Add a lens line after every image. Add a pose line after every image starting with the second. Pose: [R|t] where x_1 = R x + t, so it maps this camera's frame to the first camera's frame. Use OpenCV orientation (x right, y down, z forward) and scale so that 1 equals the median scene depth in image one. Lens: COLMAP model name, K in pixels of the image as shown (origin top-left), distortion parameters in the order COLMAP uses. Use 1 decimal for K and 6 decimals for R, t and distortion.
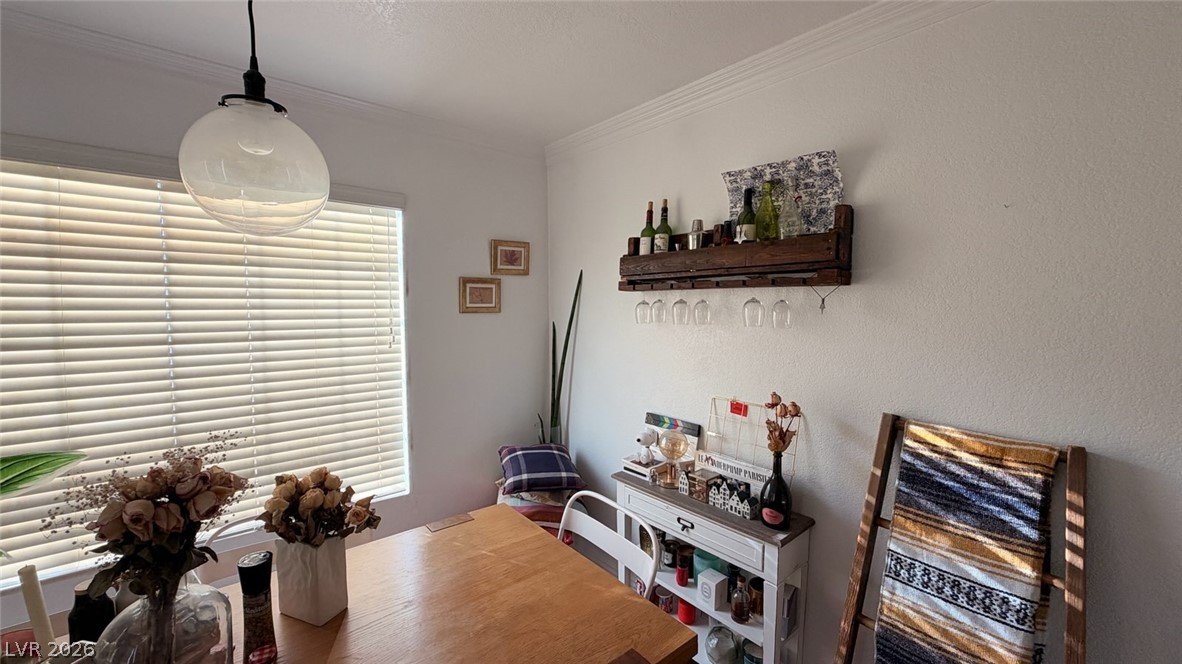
lens RADIAL K [[473.1, 0, 590.4], [0, 473.1, 333.4], [0, 0, 1]] dist [-0.001088, -0.000089]
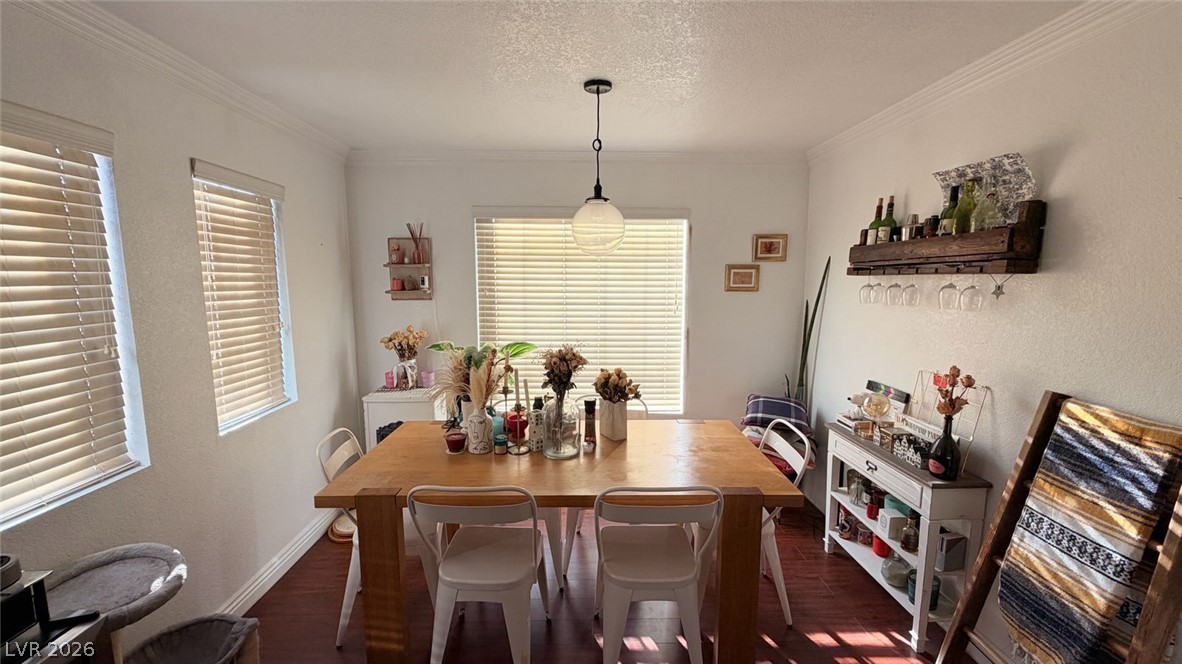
lens RADIAL K [[473.1, 0, 590.6], [0, 473.1, 335.1], [0, 0, 1]] dist [-0.001088, -0.000089]
pose [[0.784710, 0.077035, -0.615057, 0.417460], [-0.043487, 0.996644, 0.069346, 0.008759], [0.618336, -0.027669, 0.785427, -0.484540]]
